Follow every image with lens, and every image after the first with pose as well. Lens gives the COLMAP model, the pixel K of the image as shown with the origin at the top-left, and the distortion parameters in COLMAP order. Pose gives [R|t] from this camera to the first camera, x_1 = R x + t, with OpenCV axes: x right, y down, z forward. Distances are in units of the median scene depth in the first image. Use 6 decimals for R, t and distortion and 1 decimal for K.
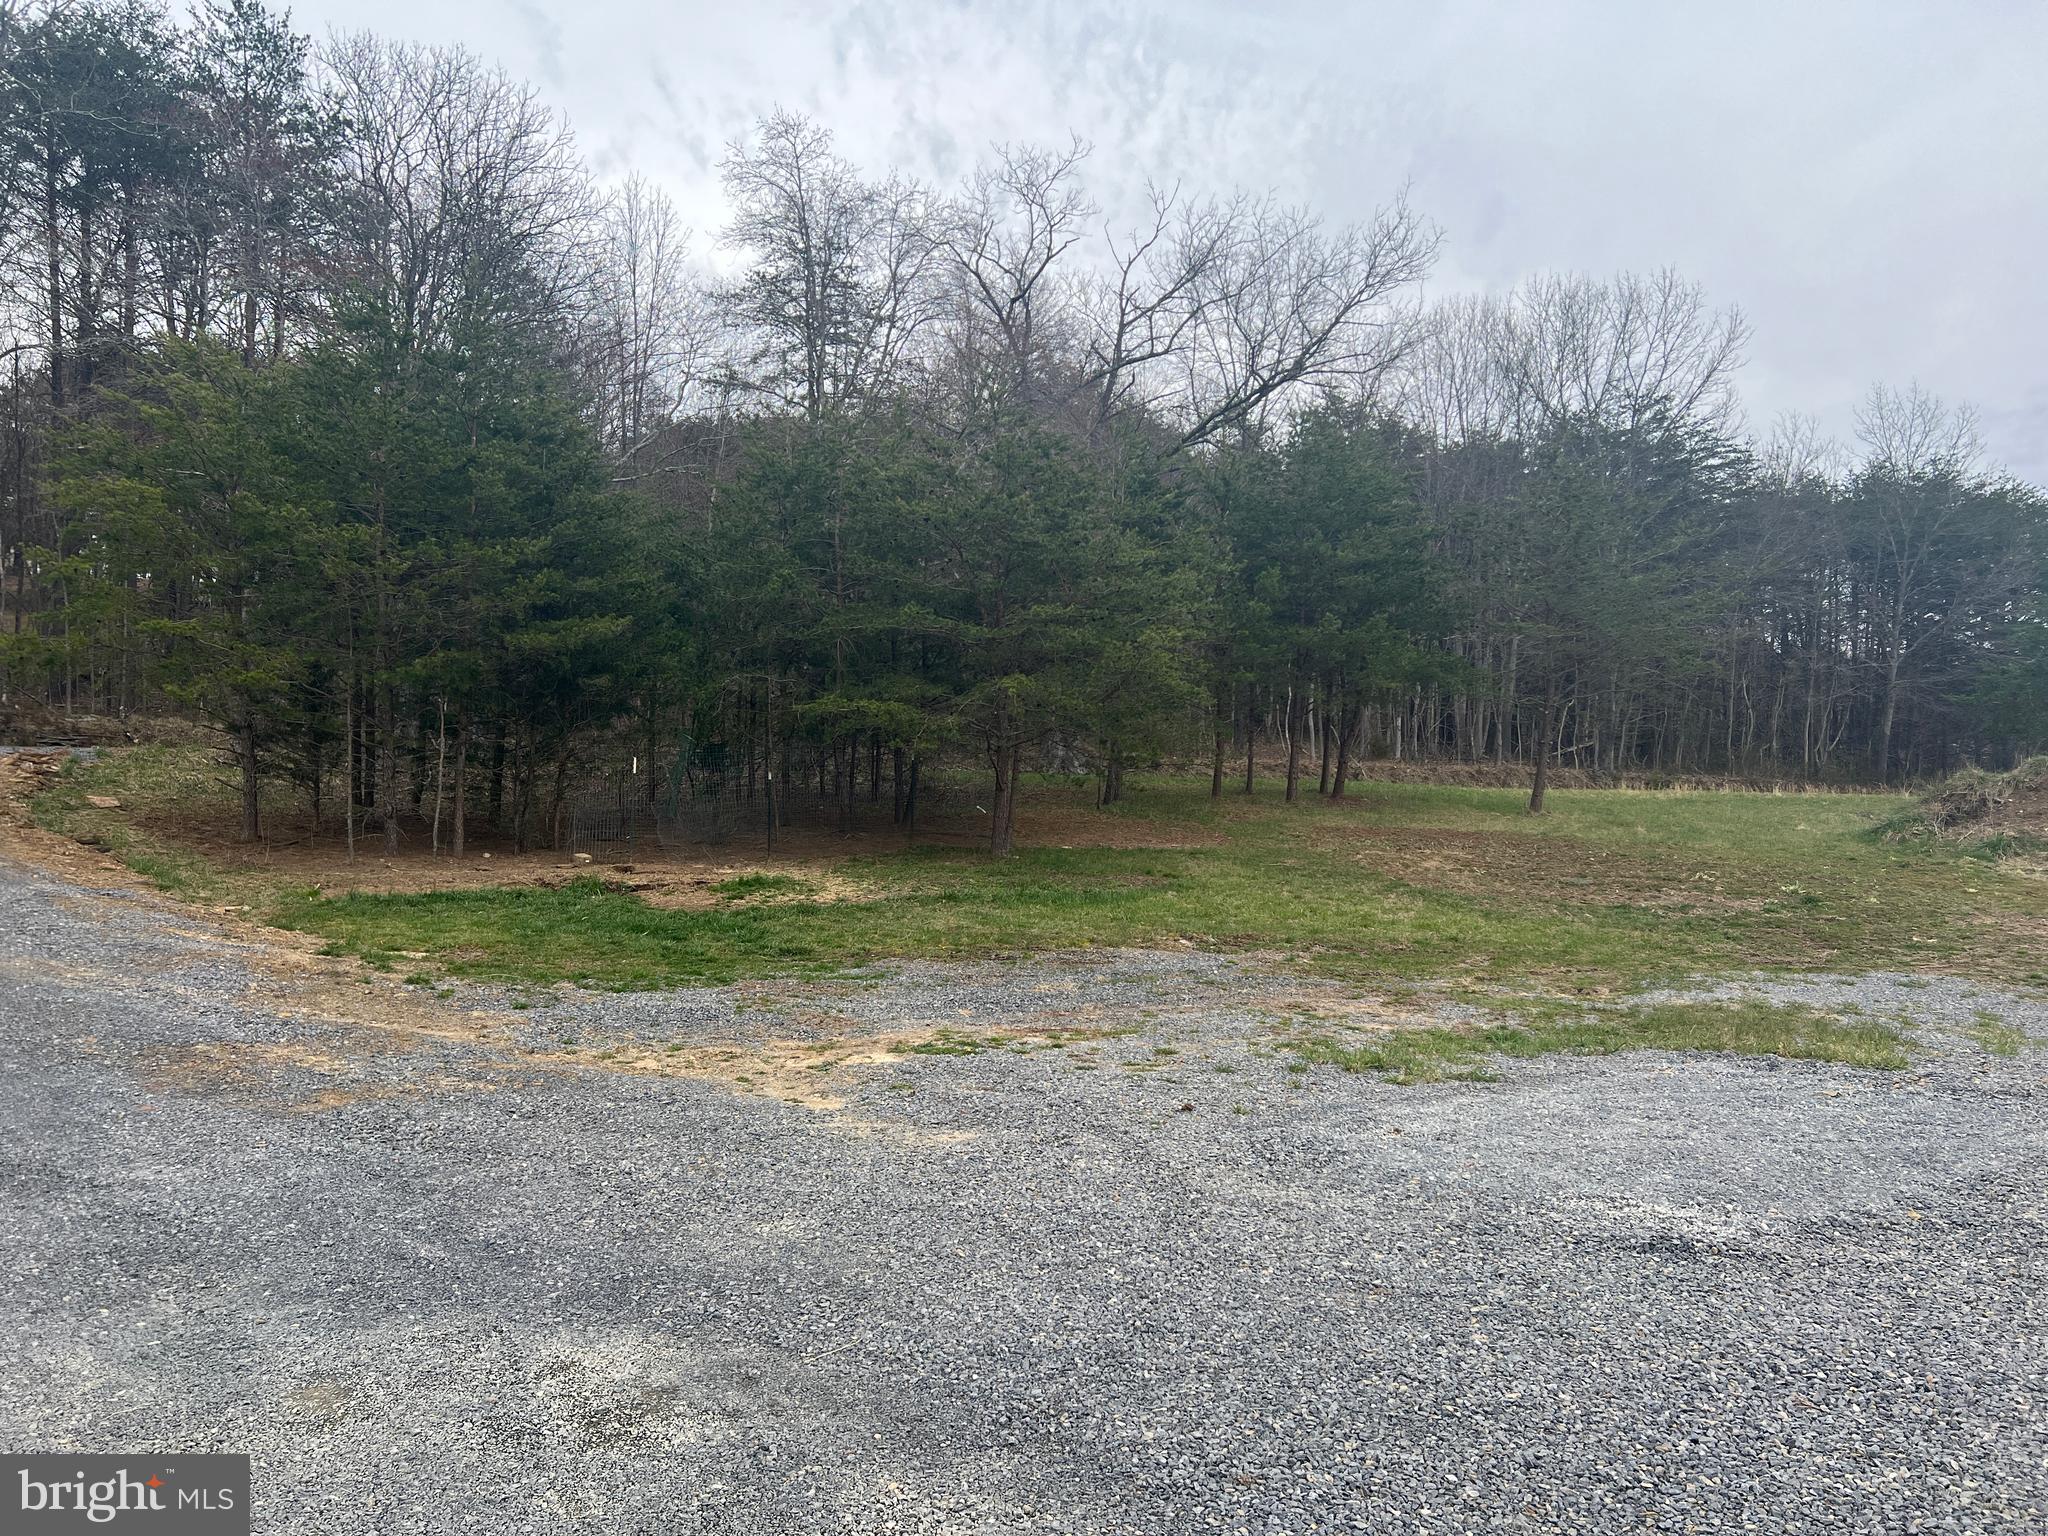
lens RADIAL K [[1587.1, 0, 1024.0], [0, 1587.1, 768.0], [0, 0, 1]] dist [0.003931, 0.000513]
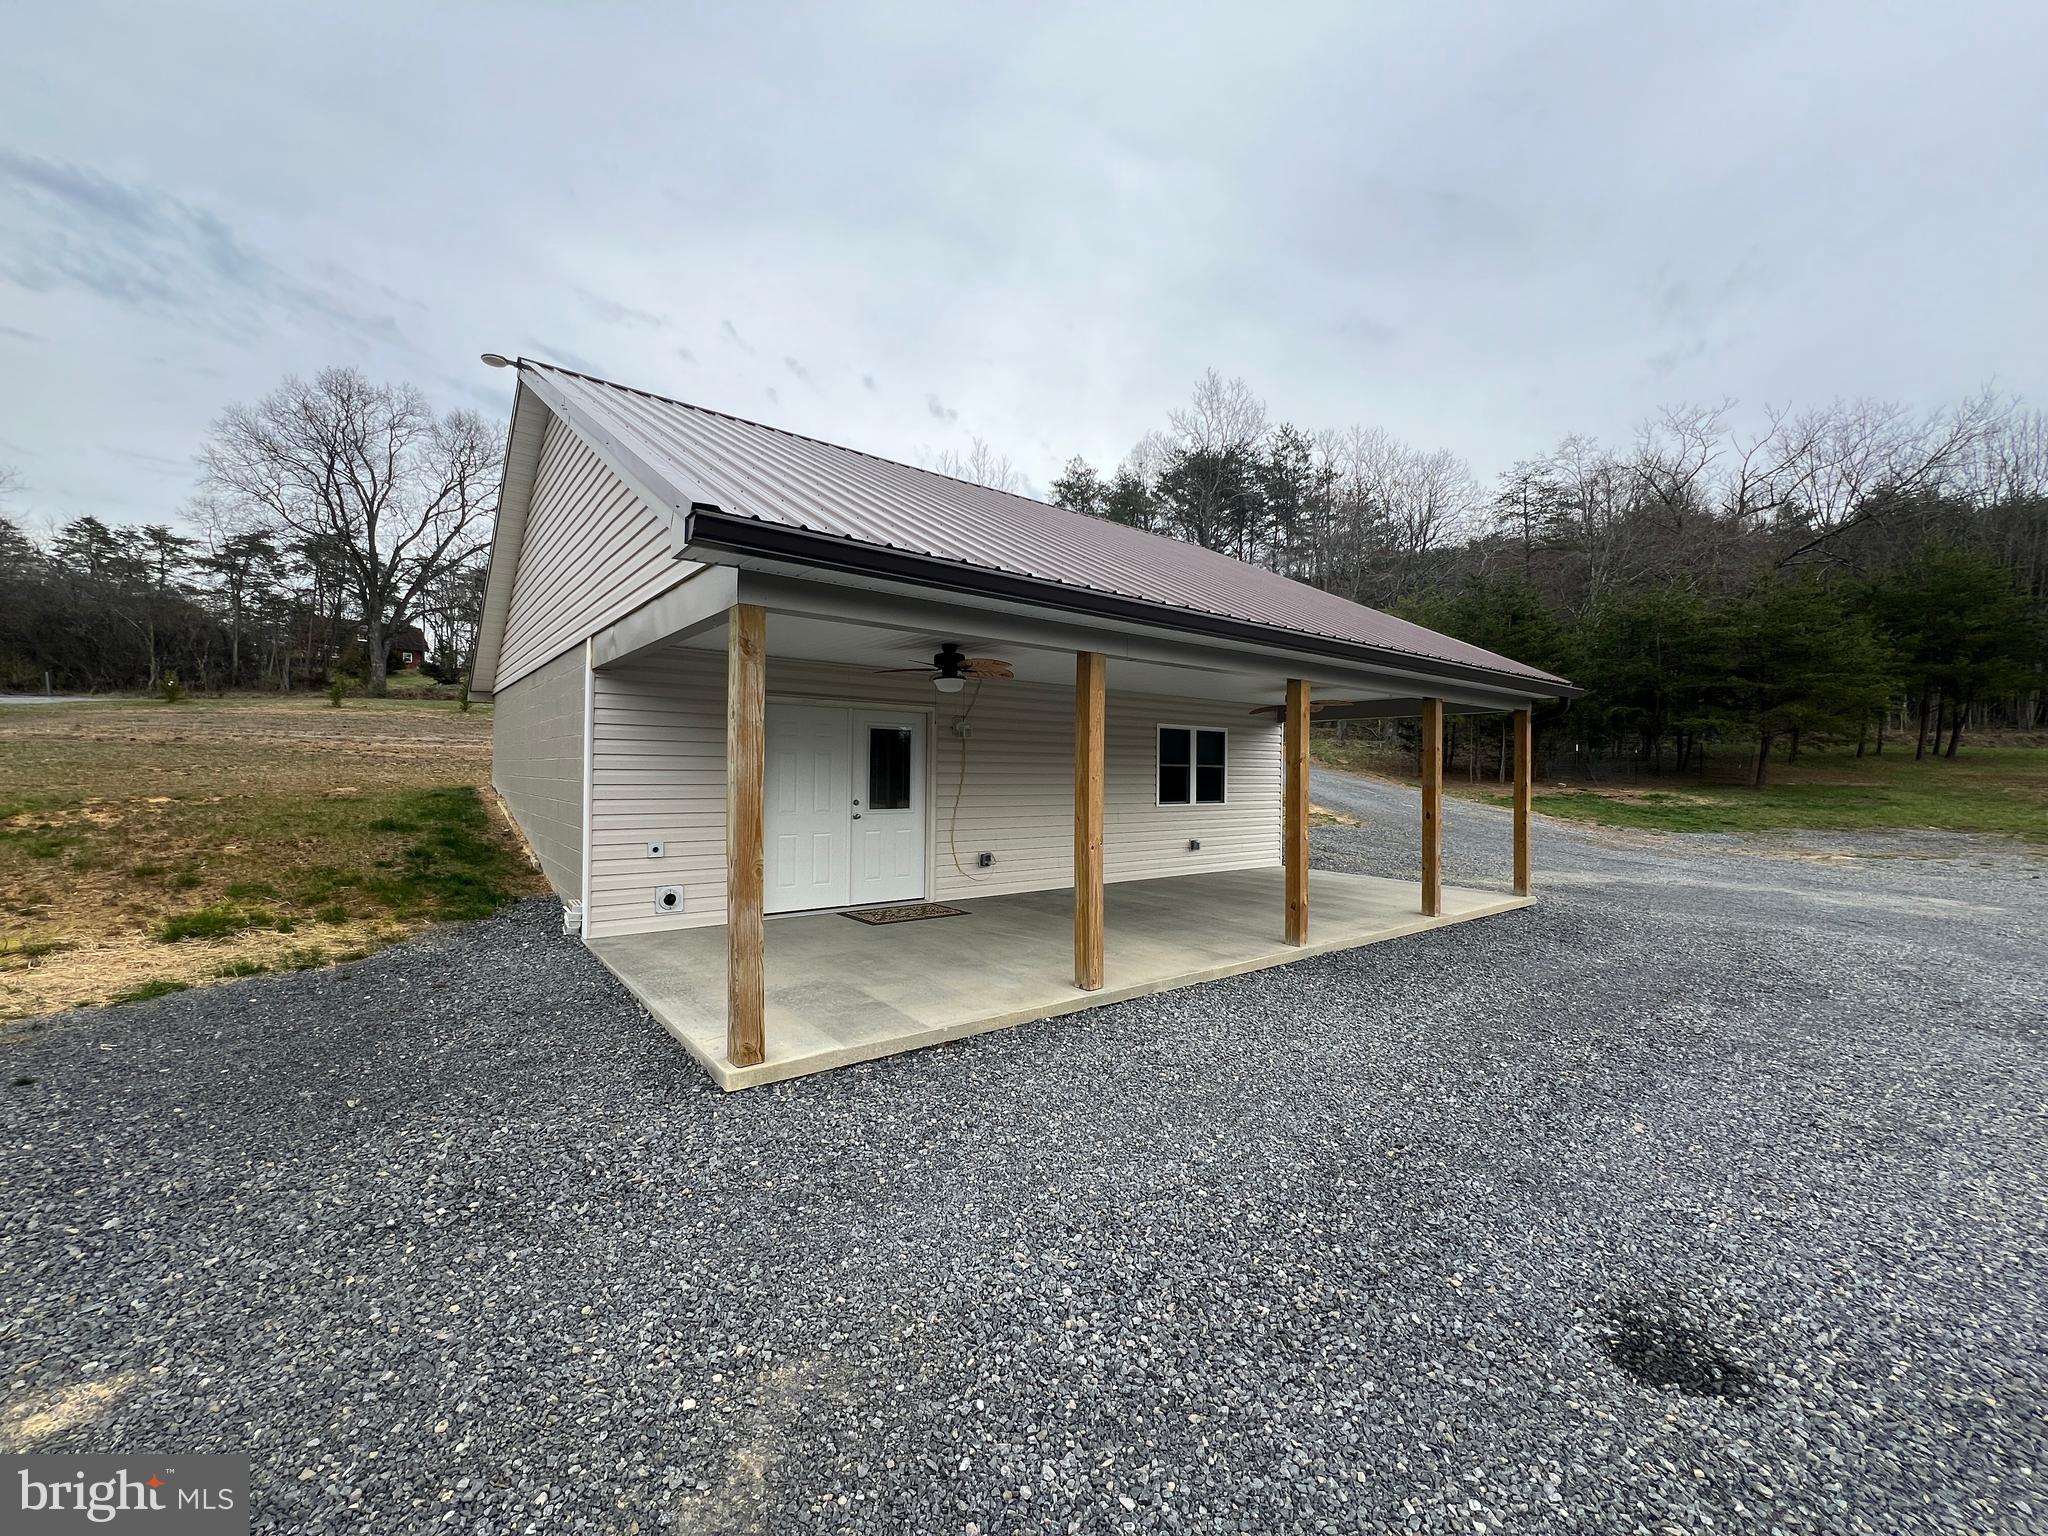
lens RADIAL K [[812.8, 0, 1024.0], [0, 812.8, 768.0], [0, 0, 1]] dist [0.002367, -0.000163]
pose [[0.837296, 0.003082, -0.546741, -0.184766], [0.019653, 0.999168, 0.035731, -0.022544], [0.546396, -0.040663, 0.836539, -0.356913]]
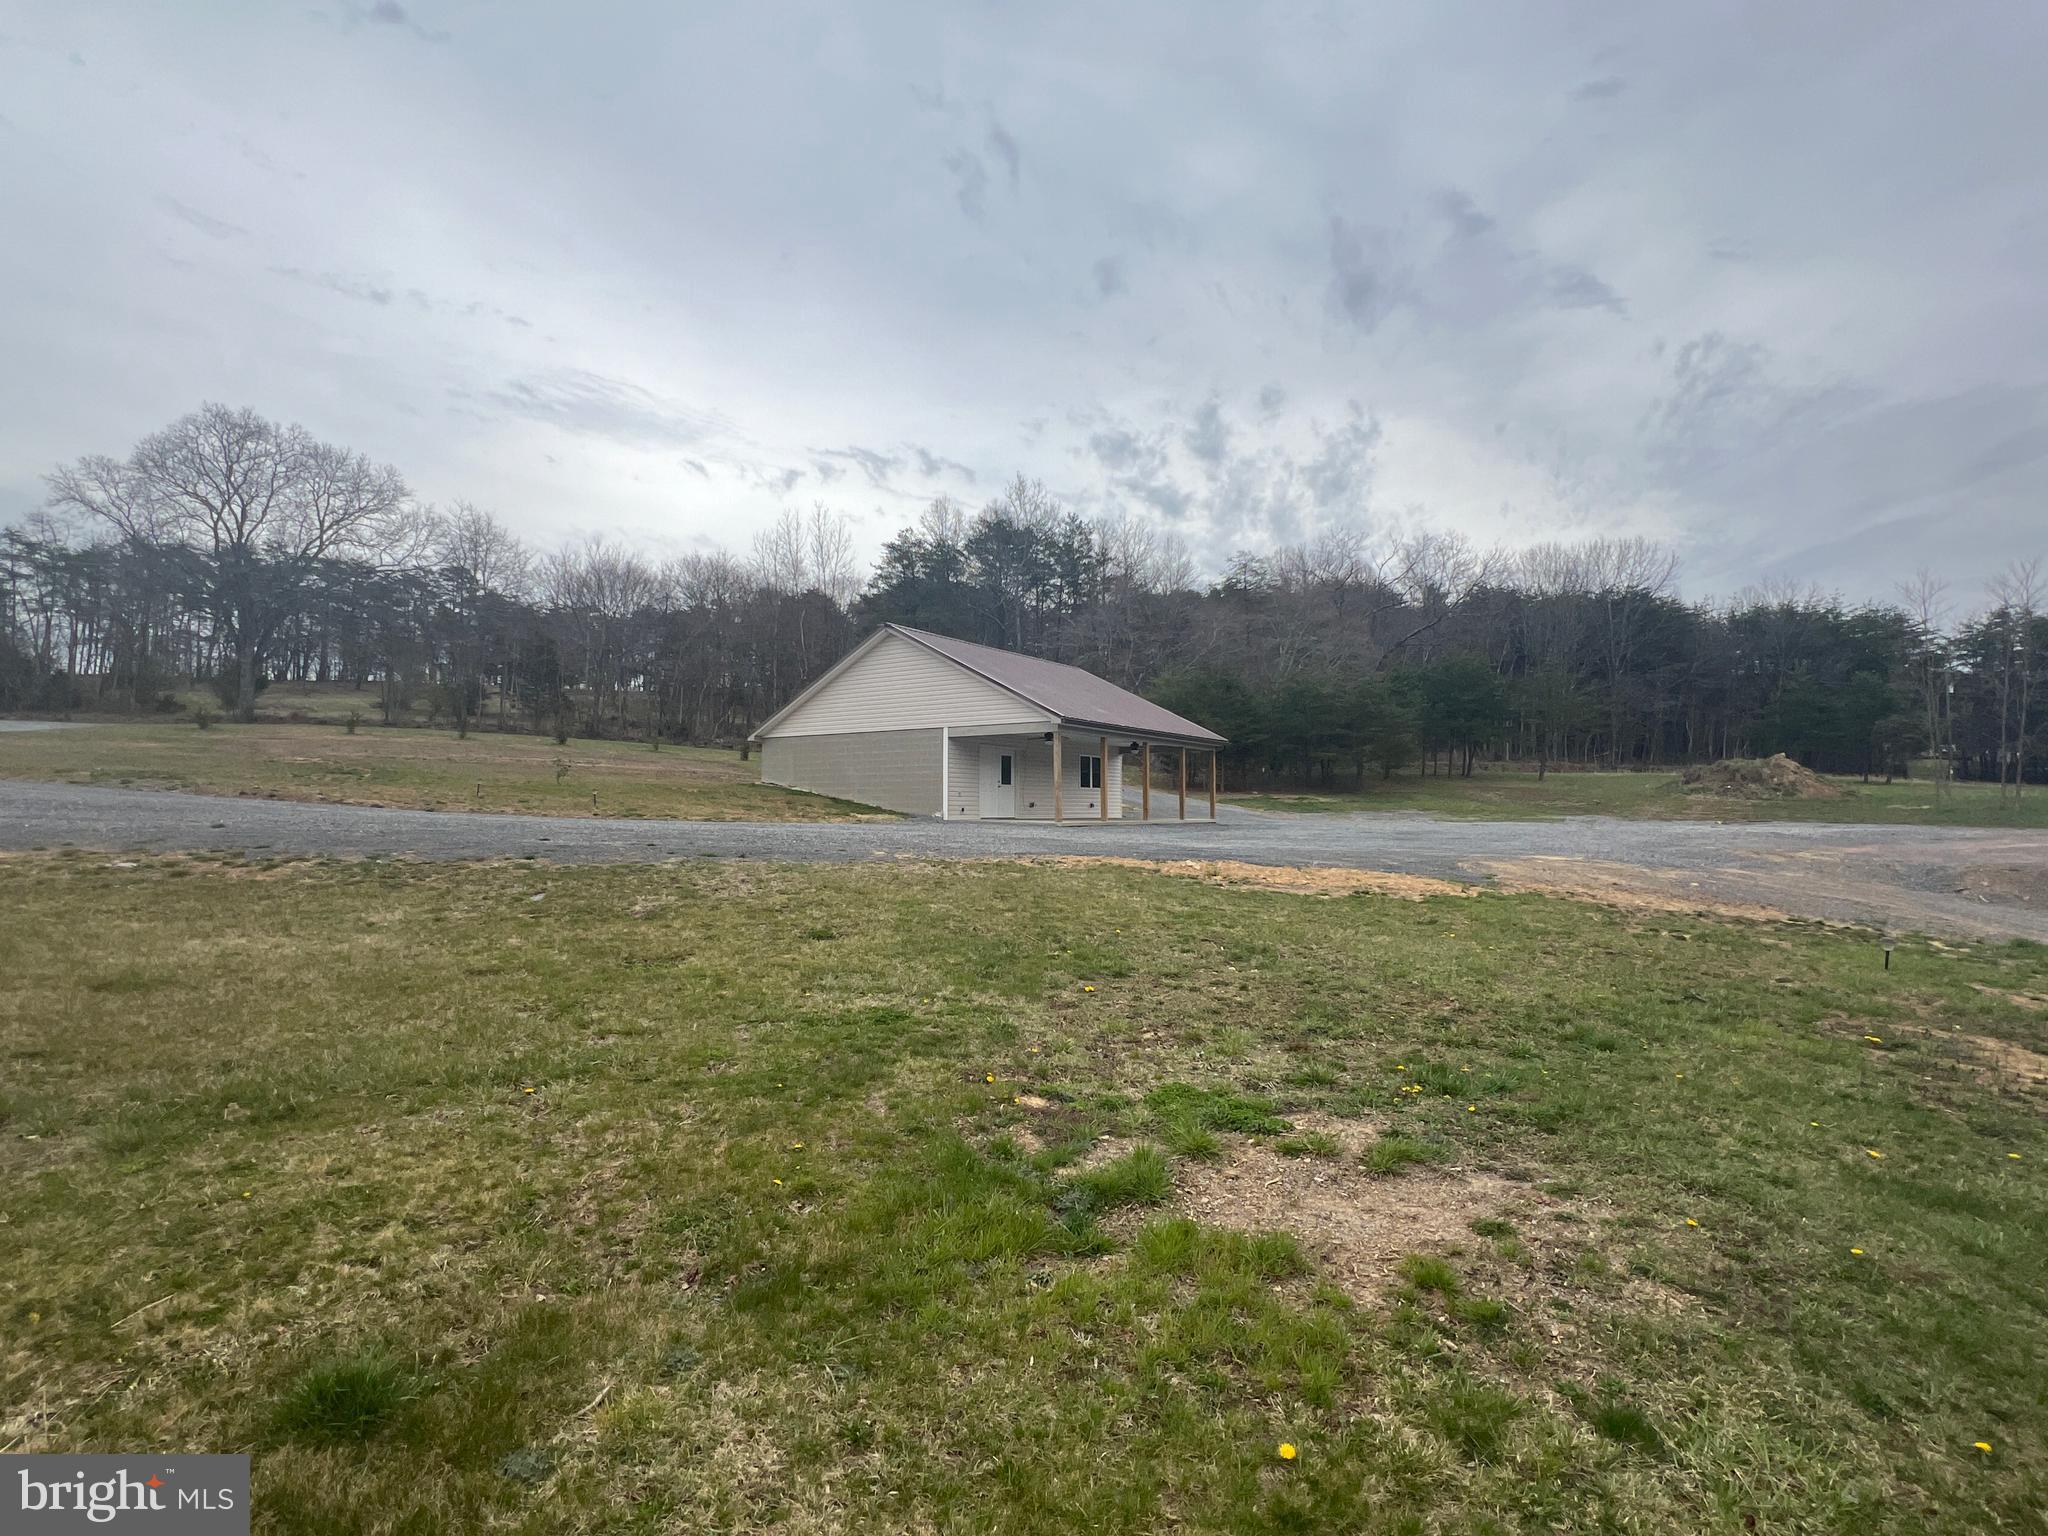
lens RADIAL K [[940.4, 0, 1024.0], [0, 940.4, 768.0], [0, 0, 1]] dist [0.000634, 0.000076]
pose [[0.960756, -0.014234, -0.277029, -0.115981], [0.016156, 0.999859, 0.004655, -0.019640], [0.276924, -0.008948, 0.960850, -0.955490]]
